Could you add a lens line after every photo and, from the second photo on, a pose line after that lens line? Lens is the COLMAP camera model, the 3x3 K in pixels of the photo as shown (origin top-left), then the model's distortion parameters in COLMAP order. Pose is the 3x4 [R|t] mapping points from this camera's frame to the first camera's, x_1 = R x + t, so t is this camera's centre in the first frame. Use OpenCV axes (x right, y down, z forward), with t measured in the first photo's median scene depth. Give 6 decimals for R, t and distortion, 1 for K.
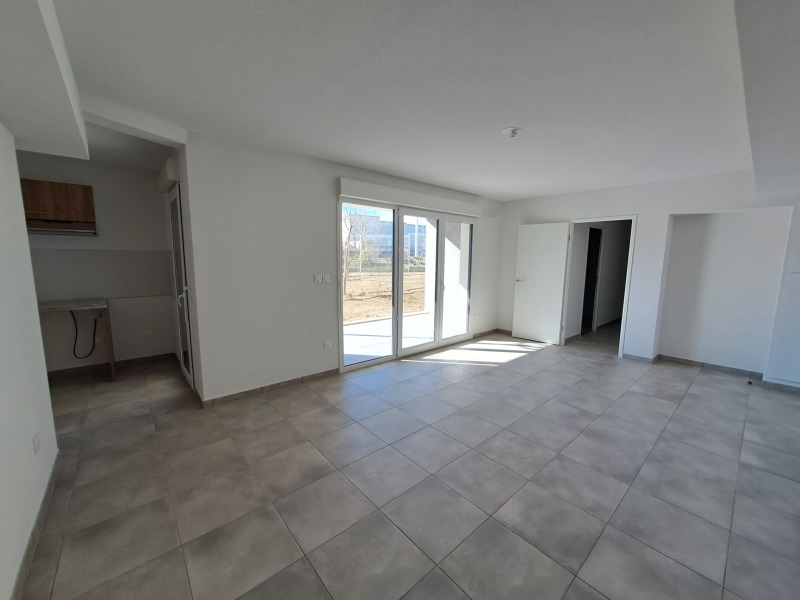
lens RADIAL K [[319.0, 0, 399.3], [0, 319.0, 302.4], [0, 0, 1]] dist [-0.003213, 0.001271]
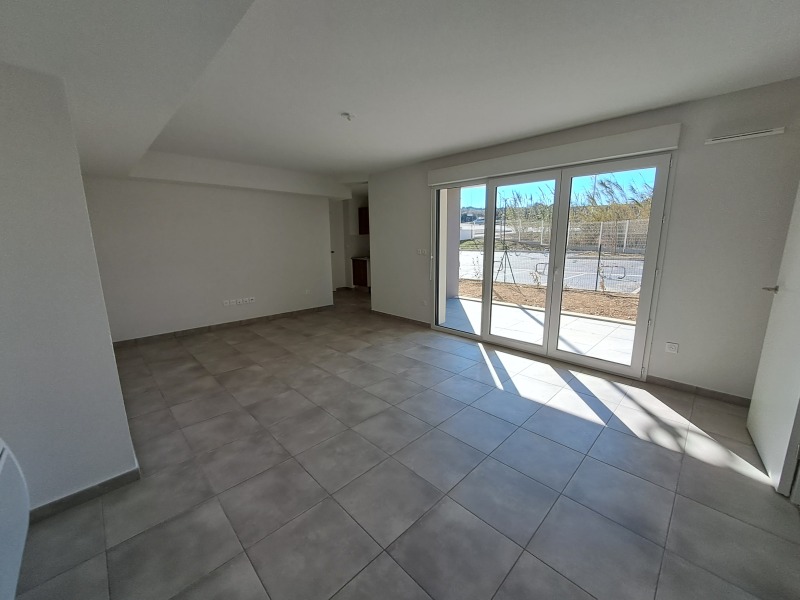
lens RADIAL K [[319.0, 0, 404.0], [0, 319.0, 297.3], [0, 0, 1]] dist [-0.003213, 0.001271]
pose [[0.067318, 0.168489, -0.983402, 1.357485], [-0.132368, 0.978433, 0.158577, -0.112342], [0.988912, 0.119496, 0.088169, 1.014678]]
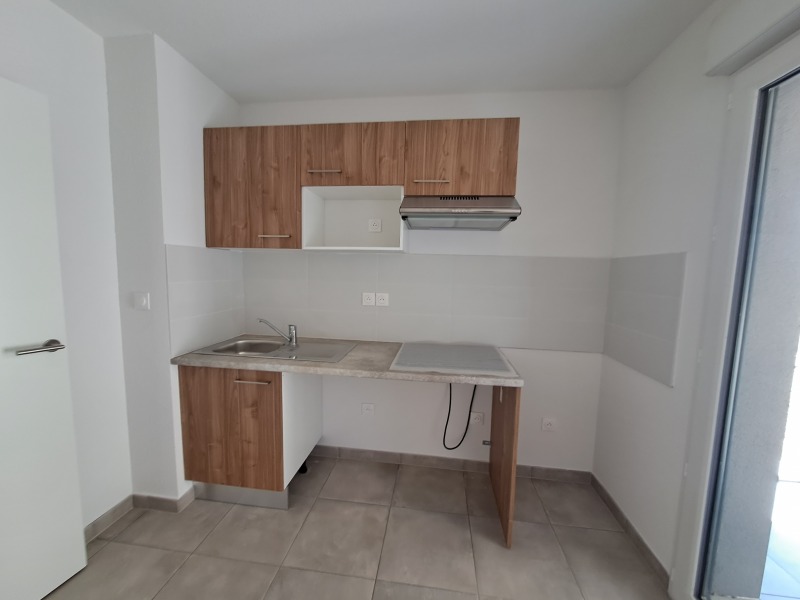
lens RADIAL K [[319.0, 0, 399.5], [0, 319.0, 303.1], [0, 0, 1]] dist [-0.003213, 0.001271]
pose [[0.661862, 0.068252, -0.746512, -0.827266], [-0.110059, 0.993902, -0.006708, -0.082945], [0.741502, 0.086600, 0.665338, 0.674897]]
